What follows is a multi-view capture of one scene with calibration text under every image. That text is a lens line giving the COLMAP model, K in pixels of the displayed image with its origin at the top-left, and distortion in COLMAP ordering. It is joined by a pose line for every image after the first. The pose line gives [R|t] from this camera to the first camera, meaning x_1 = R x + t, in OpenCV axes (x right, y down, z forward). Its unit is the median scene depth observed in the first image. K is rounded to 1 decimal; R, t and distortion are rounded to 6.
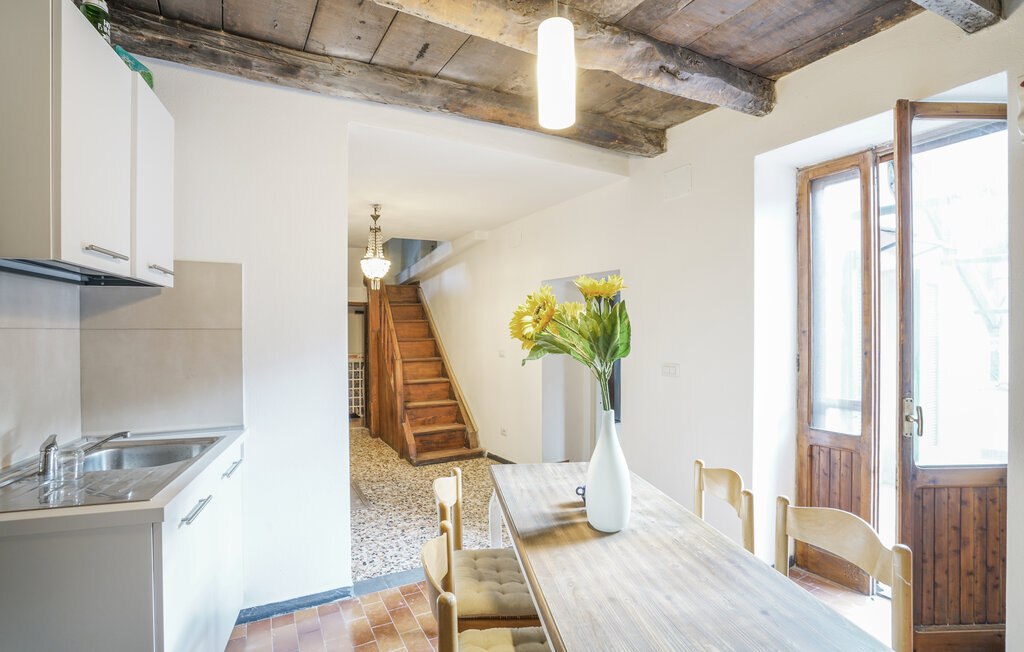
lens RADIAL K [[462.9, 0, 498.7], [0, 462.9, 338.3], [0, 0, 1]] dist [-0.047248, 0.000218]
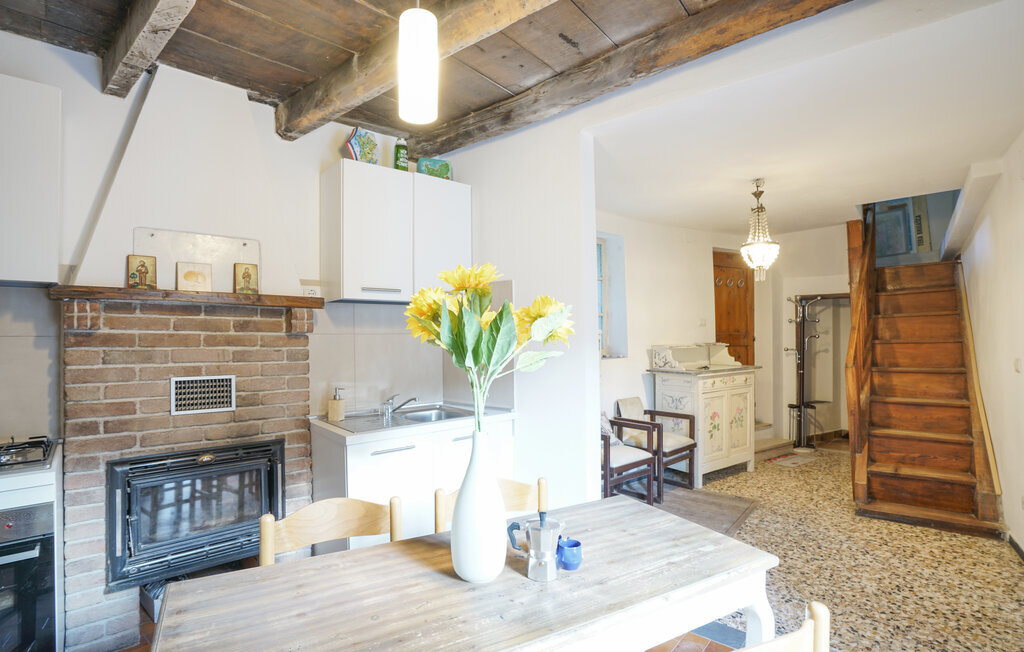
lens RADIAL K [[487.5, 0, 512.1], [0, 487.5, 333.8], [0, 0, 1]] dist [-0.061131, 0.023721]
pose [[0.395886, -0.009045, -0.918255, 0.286974], [-0.000590, 0.999949, -0.010104, -0.000539], [0.918299, 0.004542, 0.395861, 0.198932]]
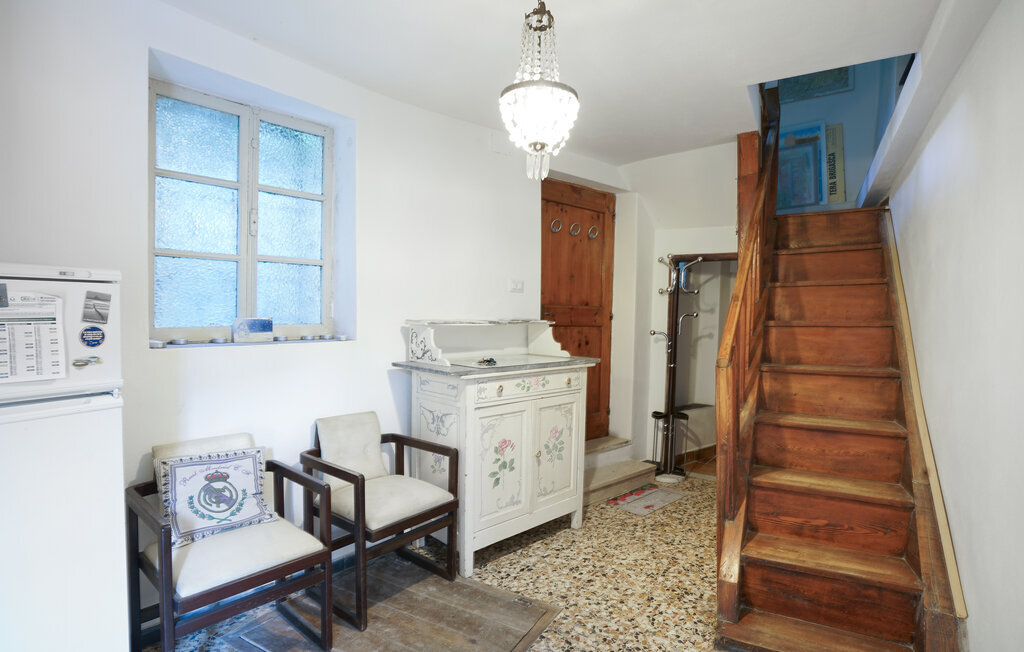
lens RADIAL K [[529.4, 0, 508.9], [0, 529.4, 340.0], [0, 0, 1]] dist [-0.071174, 0.033505]
pose [[0.555191, 0.047992, -0.830337, 0.066054], [-0.024761, 0.998845, 0.041176, 0.007761], [0.831354, -0.002301, 0.555738, 0.607466]]
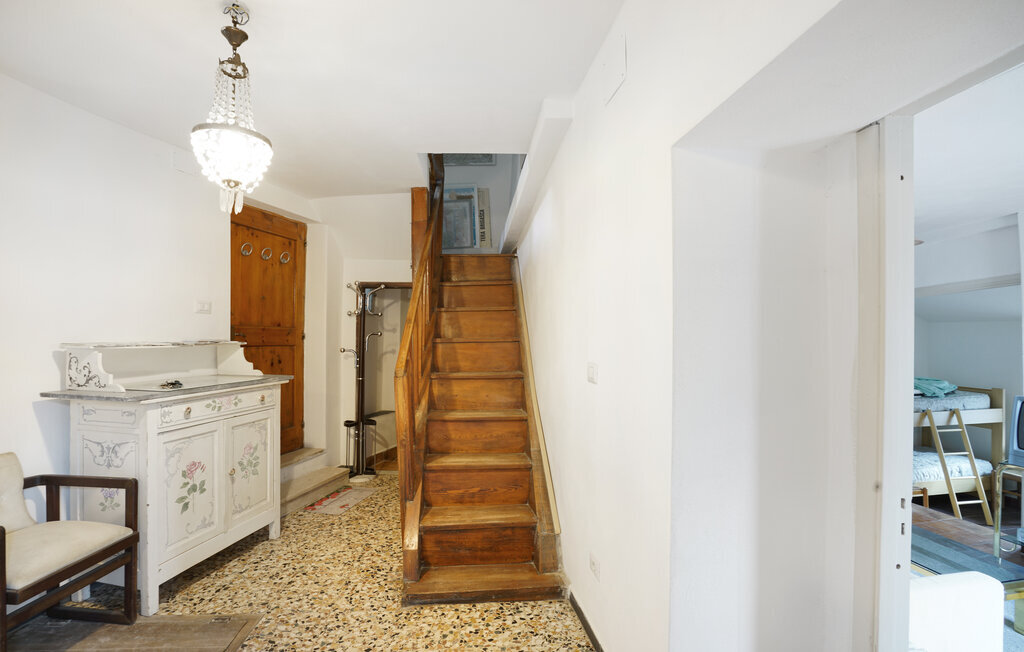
lens RADIAL K [[487.5, 0, 512.1], [0, 487.5, 333.8], [0, 0, 1]] dist [-0.061131, 0.023721]
pose [[0.927578, 0.003782, -0.373611, 0.102644], [-0.010235, 0.999831, -0.015290, 0.005364], [0.373490, 0.018007, 0.927459, 0.571957]]
